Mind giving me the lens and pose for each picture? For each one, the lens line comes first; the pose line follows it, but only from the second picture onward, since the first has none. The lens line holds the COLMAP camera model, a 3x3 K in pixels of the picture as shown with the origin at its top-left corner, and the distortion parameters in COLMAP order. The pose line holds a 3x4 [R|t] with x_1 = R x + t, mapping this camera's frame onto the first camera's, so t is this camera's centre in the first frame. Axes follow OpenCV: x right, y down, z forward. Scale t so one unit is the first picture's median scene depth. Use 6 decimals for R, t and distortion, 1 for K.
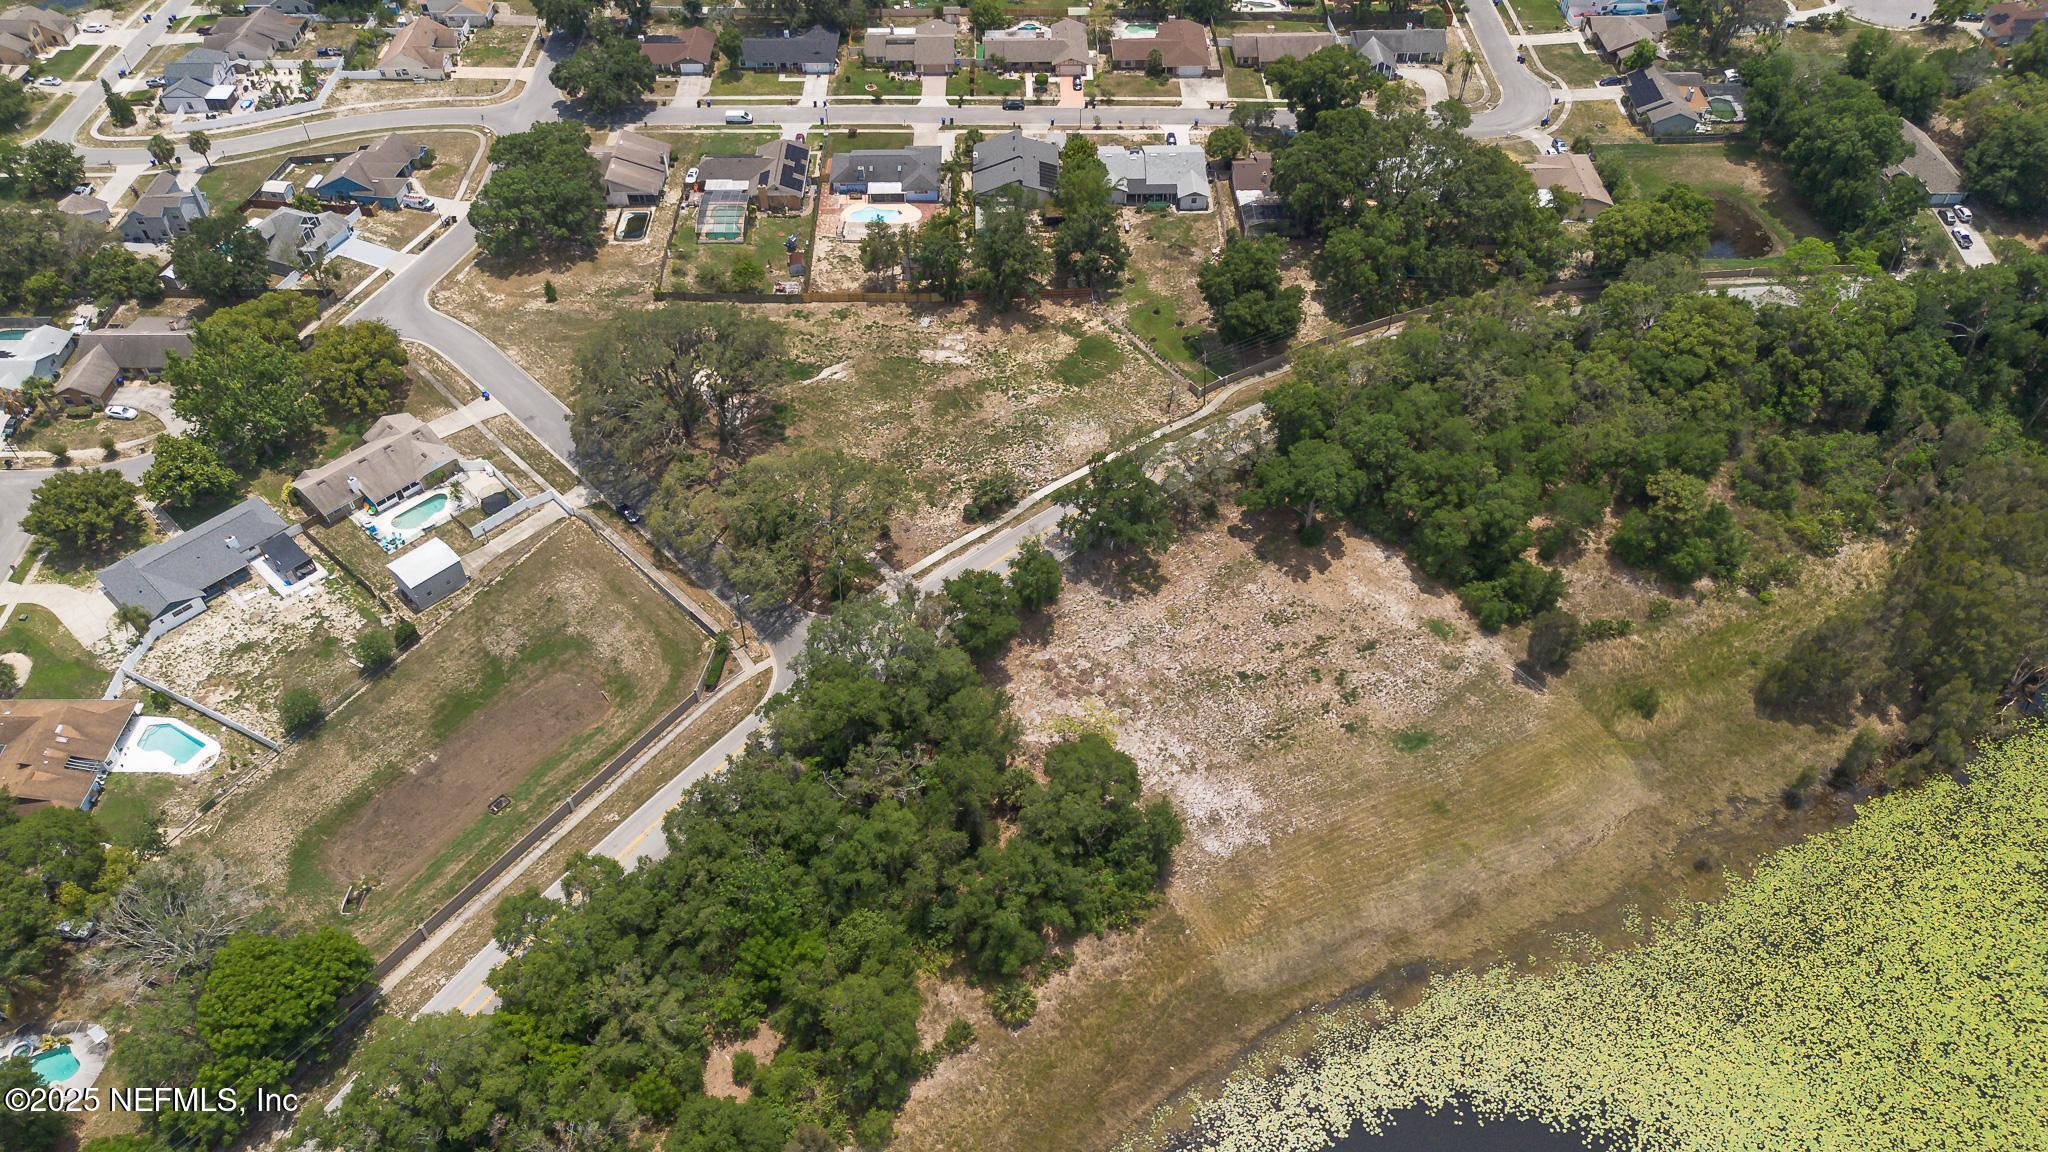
lens RADIAL K [[1445.2, 0, 1028.9], [0, 1445.2, 577.9], [0, 0, 1]] dist [0.084768, -0.092870]
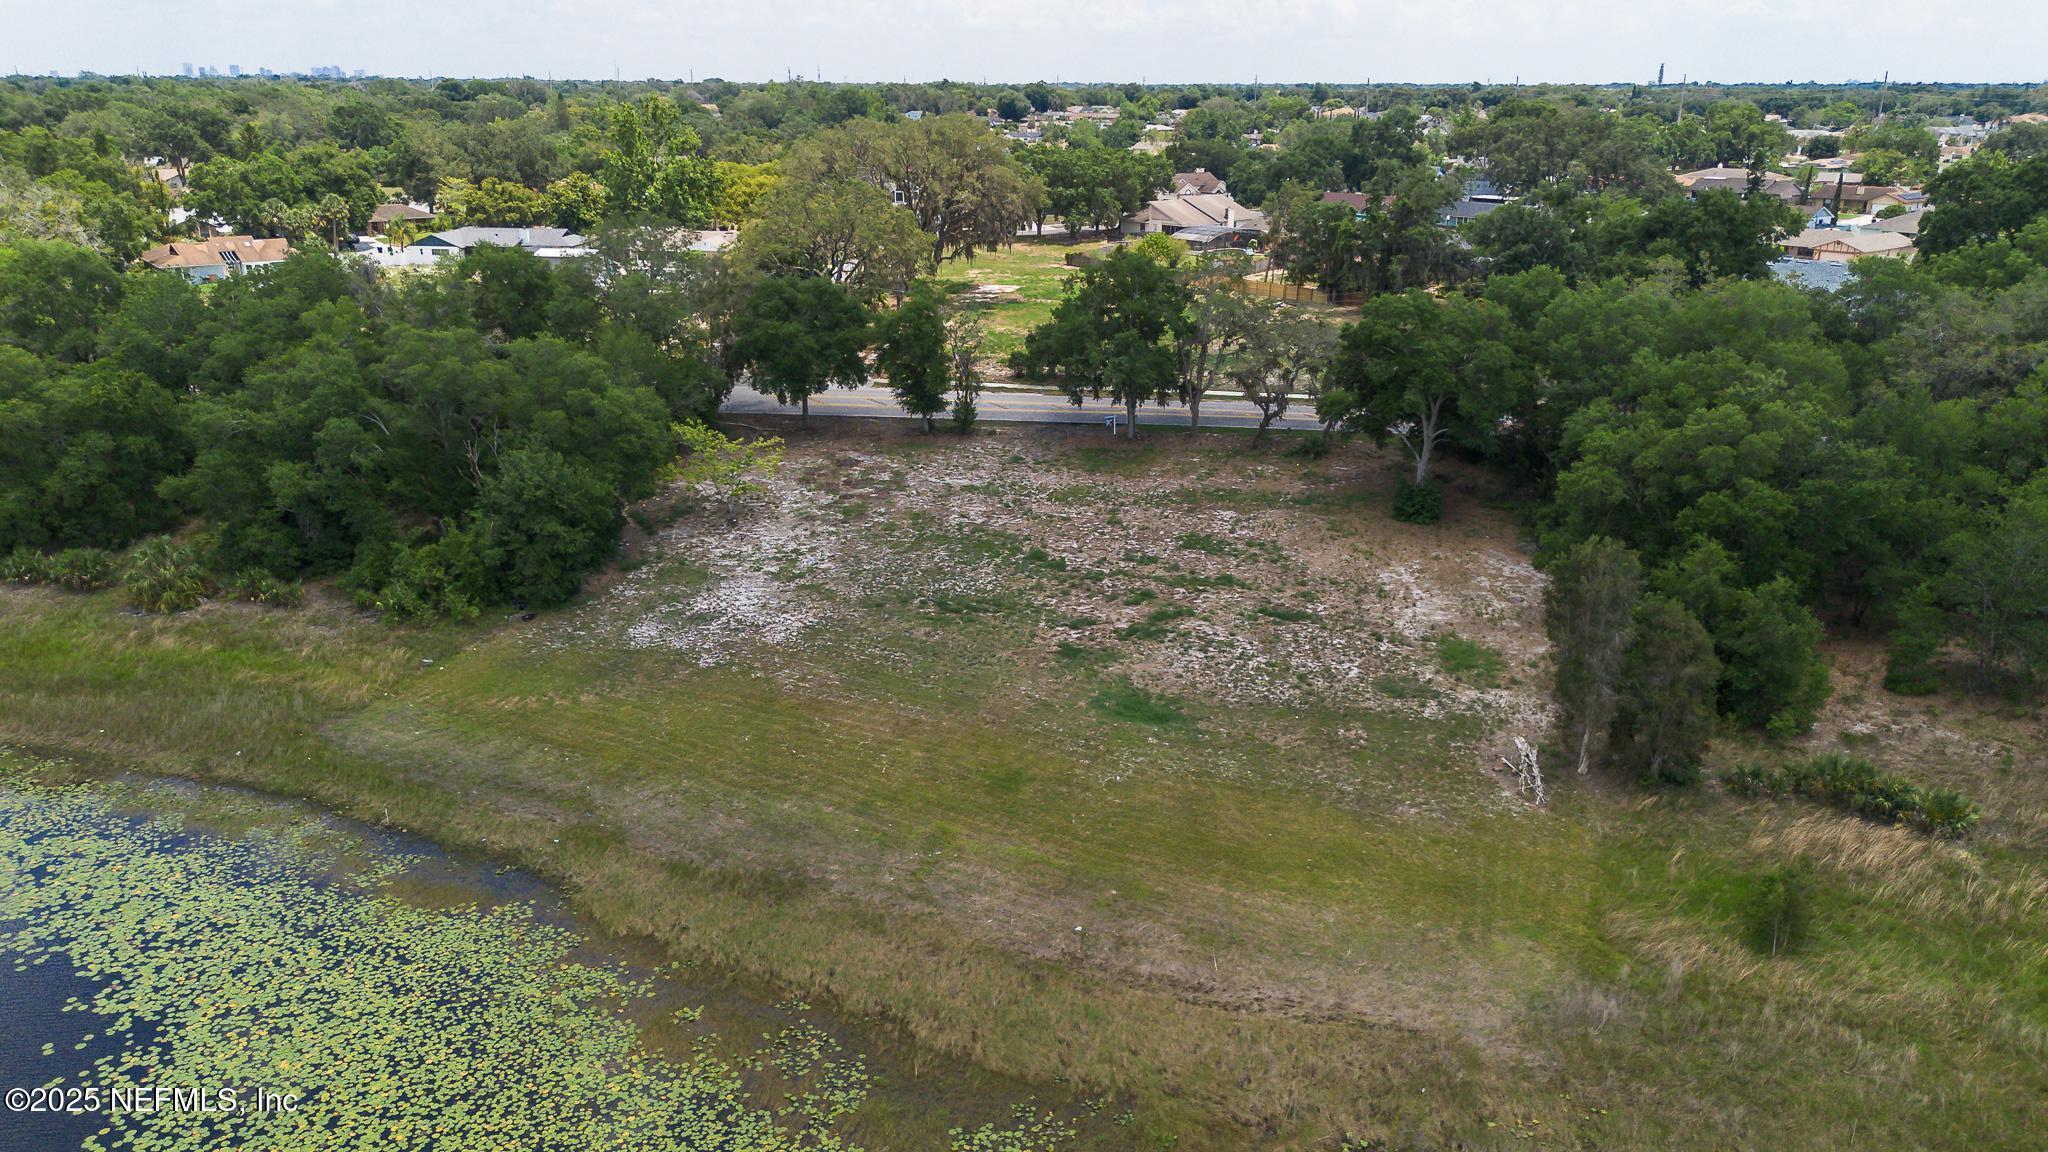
lens RADIAL K [[1498.8, 0, 1026.2], [0, 1498.8, 501.4], [0, 0, 1]] dist [0.086399, -0.095593]
pose [[0.616162, 0.215334, -0.757612, 0.497355], [-0.571258, 0.784389, -0.241657, 0.167682], [0.542225, 0.581692, 0.606322, 0.614241]]
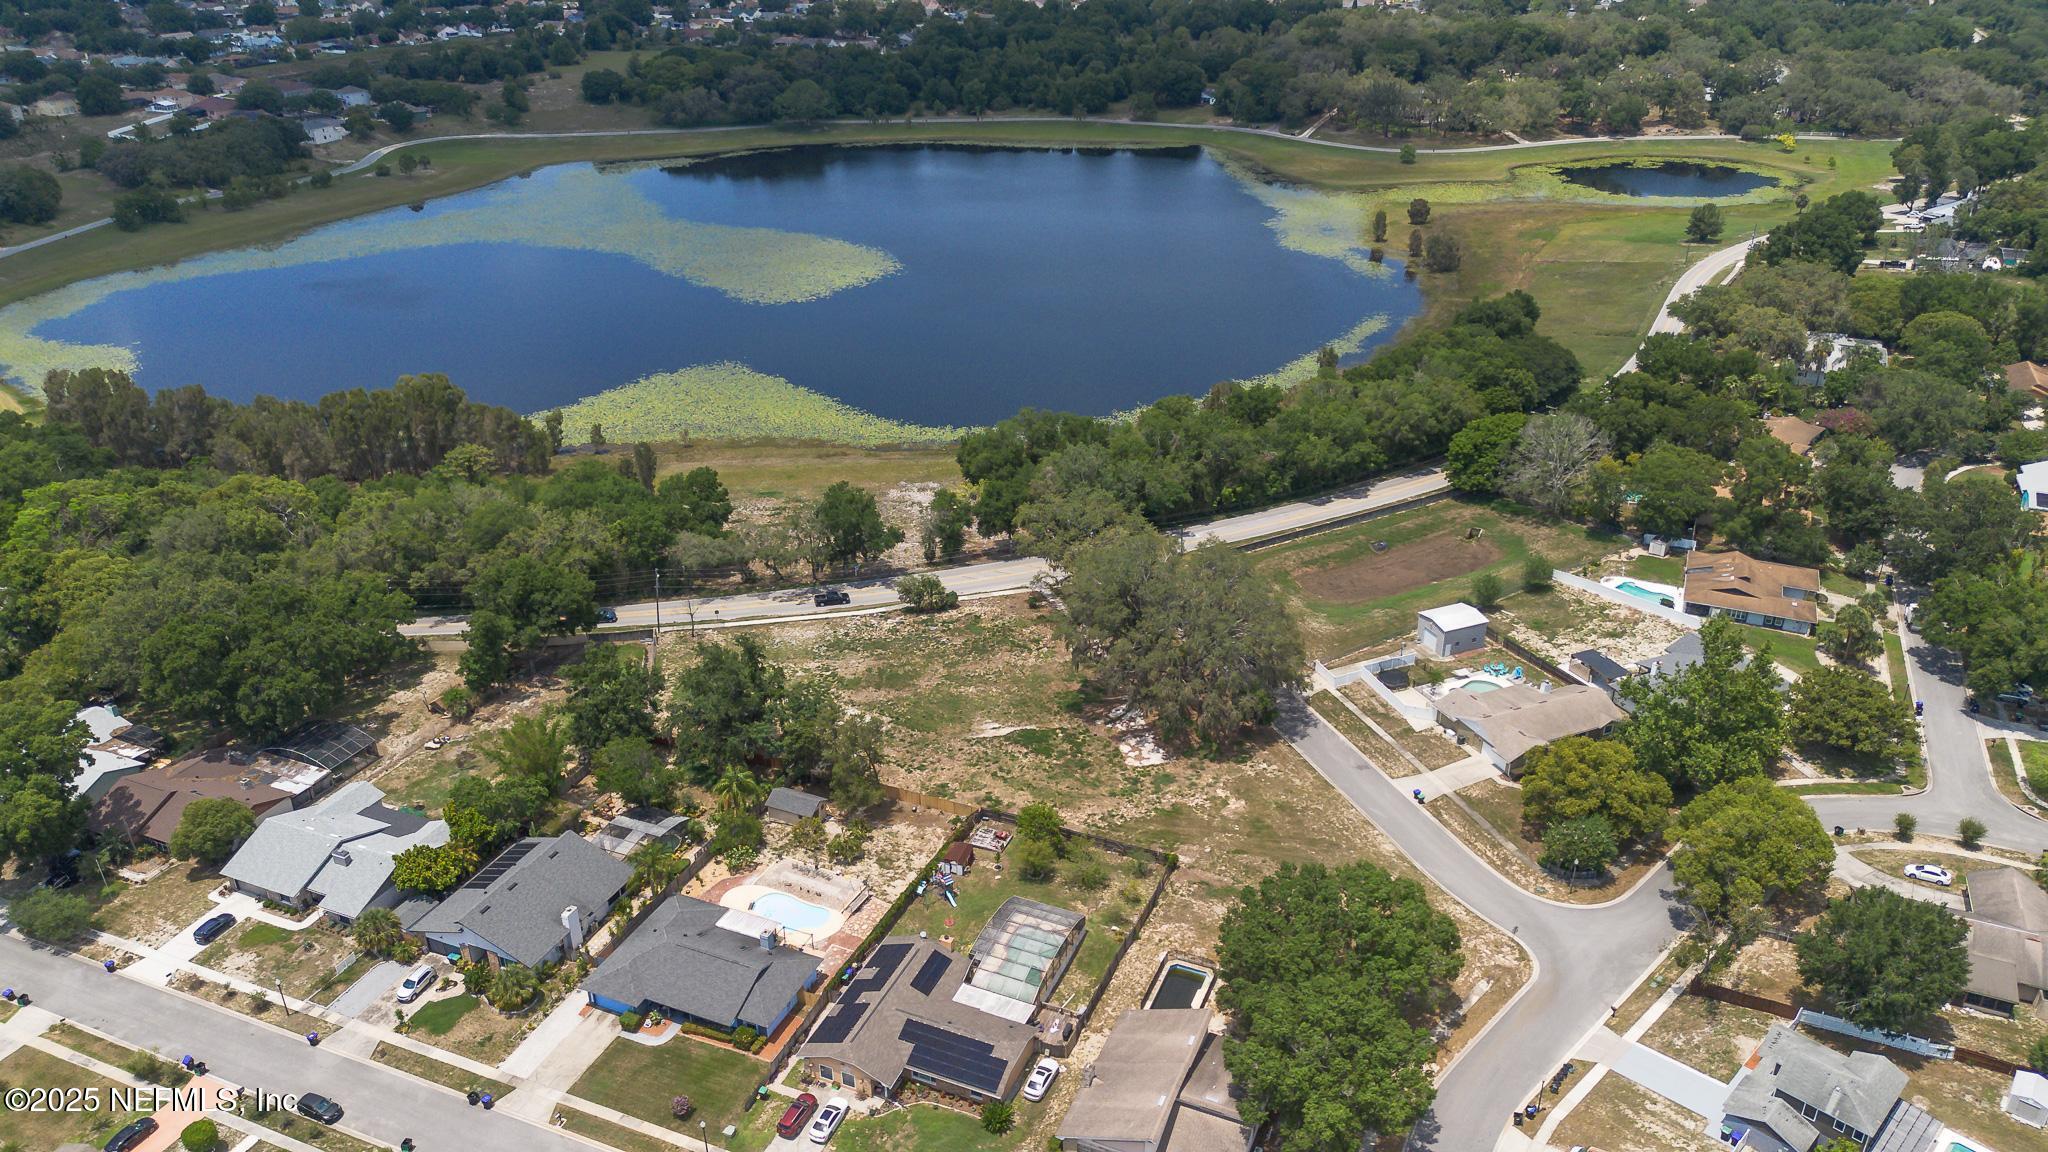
lens RADIAL K [[1445.2, 0, 1028.9], [0, 1445.2, 577.9], [0, 0, 1]] dist [0.084768, -0.092870]
pose [[-0.911669, -0.168812, 0.374650, -0.487120], [0.307880, 0.323231, 0.894836, -0.982872], [-0.272157, 0.931141, -0.242706, 1.221247]]
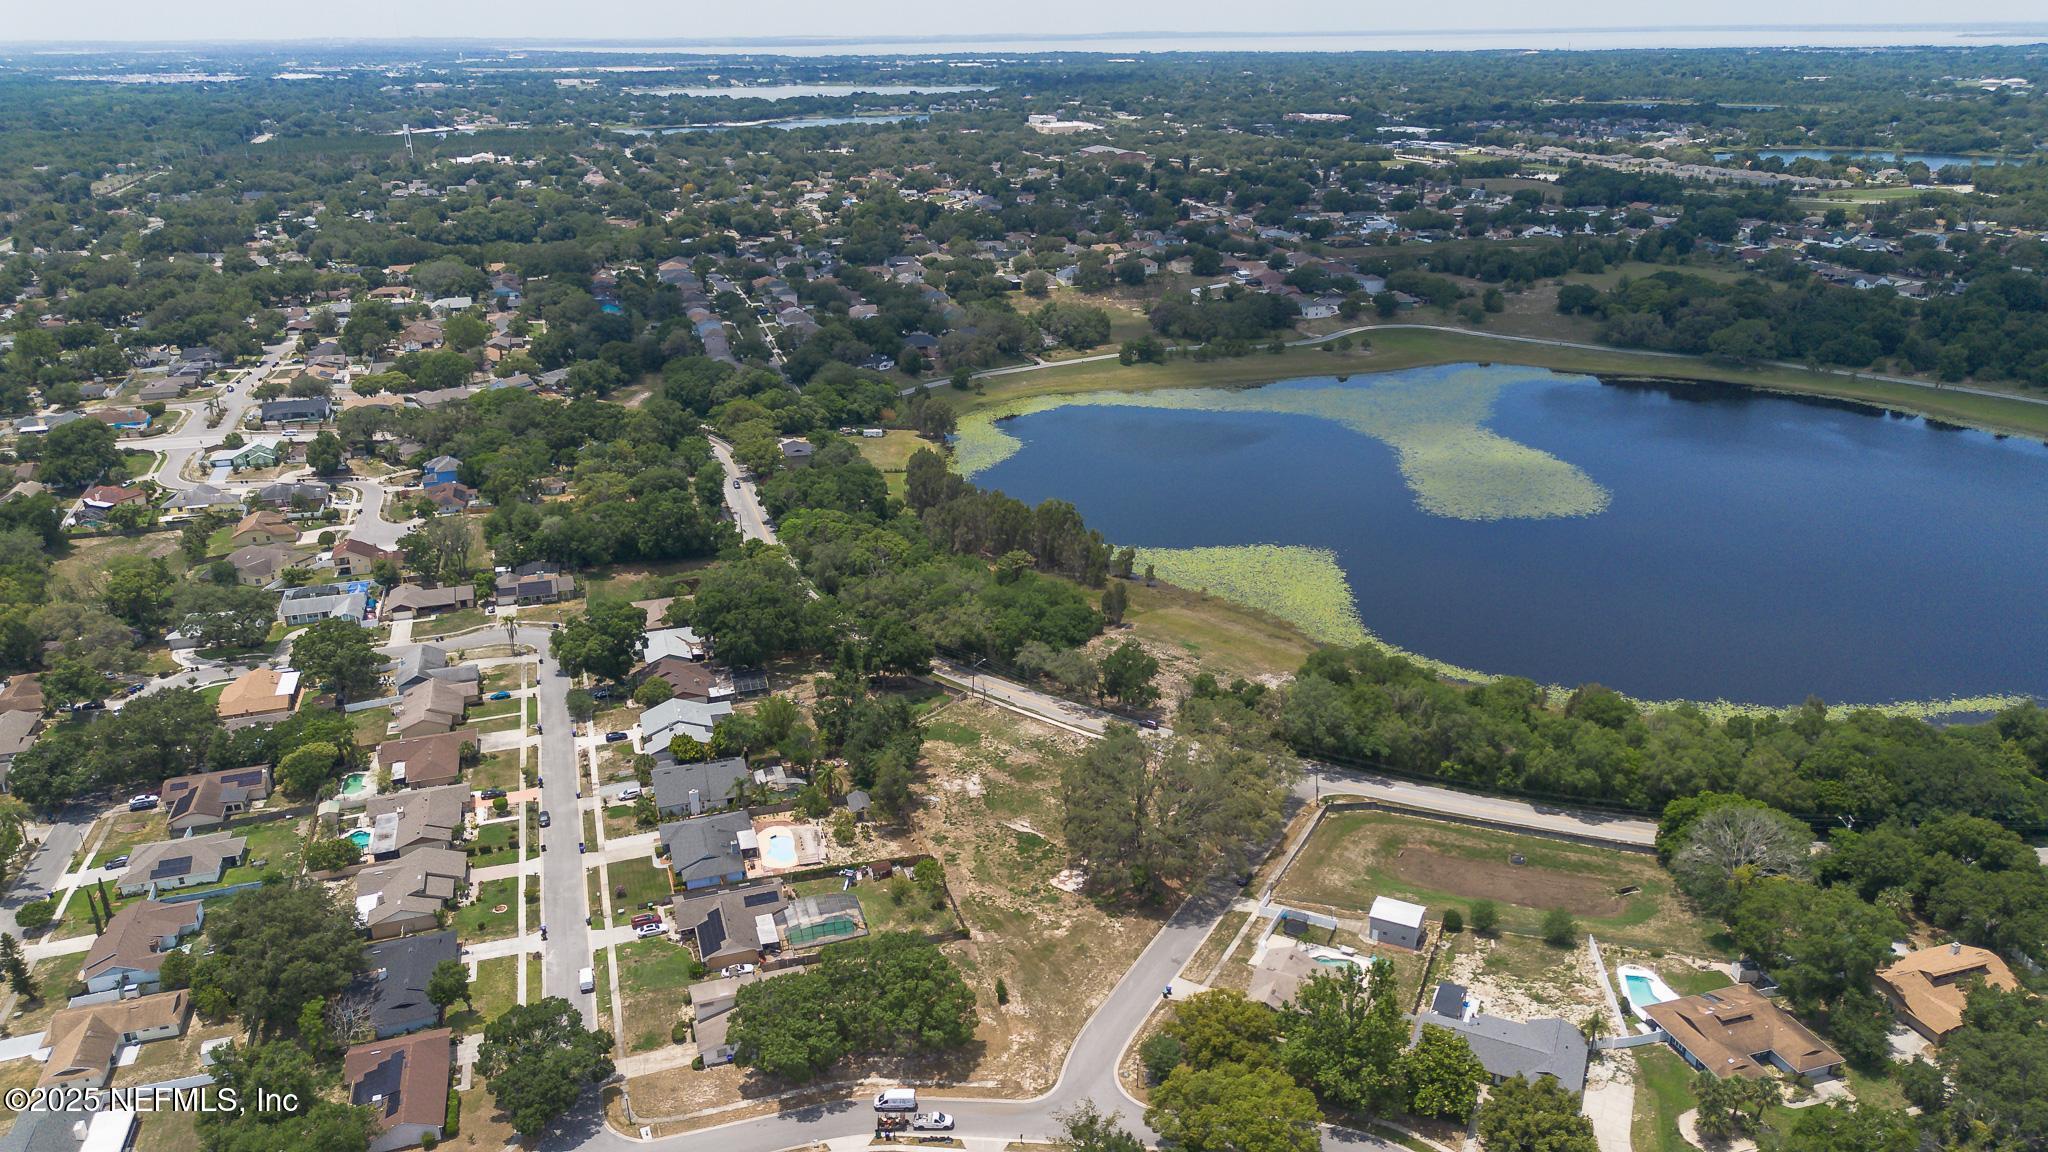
lens RADIAL K [[1447.8, 0, 1029.6], [0, 1447.8, 574.1], [0, 0, 1]] dist [0.077404, -0.078837]
pose [[-0.299062, -0.325744, 0.896913, -1.199823], [0.694941, 0.569774, 0.438650, -0.823483], [-0.653925, 0.754486, 0.055975, 0.858520]]
